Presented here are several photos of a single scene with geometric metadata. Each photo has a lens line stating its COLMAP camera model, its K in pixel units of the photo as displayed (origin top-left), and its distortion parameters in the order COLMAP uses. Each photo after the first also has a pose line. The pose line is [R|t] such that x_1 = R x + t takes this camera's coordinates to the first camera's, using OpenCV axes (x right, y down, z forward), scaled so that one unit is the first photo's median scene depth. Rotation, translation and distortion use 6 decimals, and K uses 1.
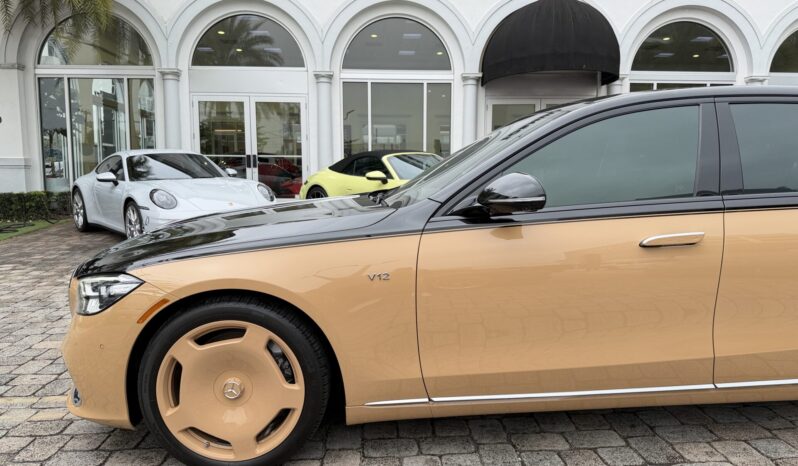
lens RADIAL K [[551.5, 0, 400.6], [0, 551.5, 234.3], [0, 0, 1]] dist [0.029712, -0.036971]
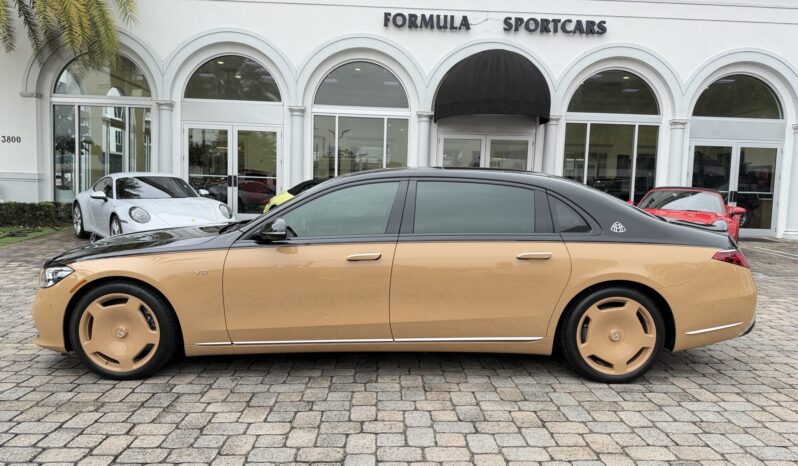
lens RADIAL K [[551.5, 0, 405.7], [0, 551.5, 233.6], [0, 0, 1]] dist [0.029712, -0.036971]
pose [[0.999296, 0.032432, -0.018853, 0.161726], [-0.032920, 0.999115, -0.026192, -0.005967], [0.017987, 0.026794, 0.999479, -0.200208]]
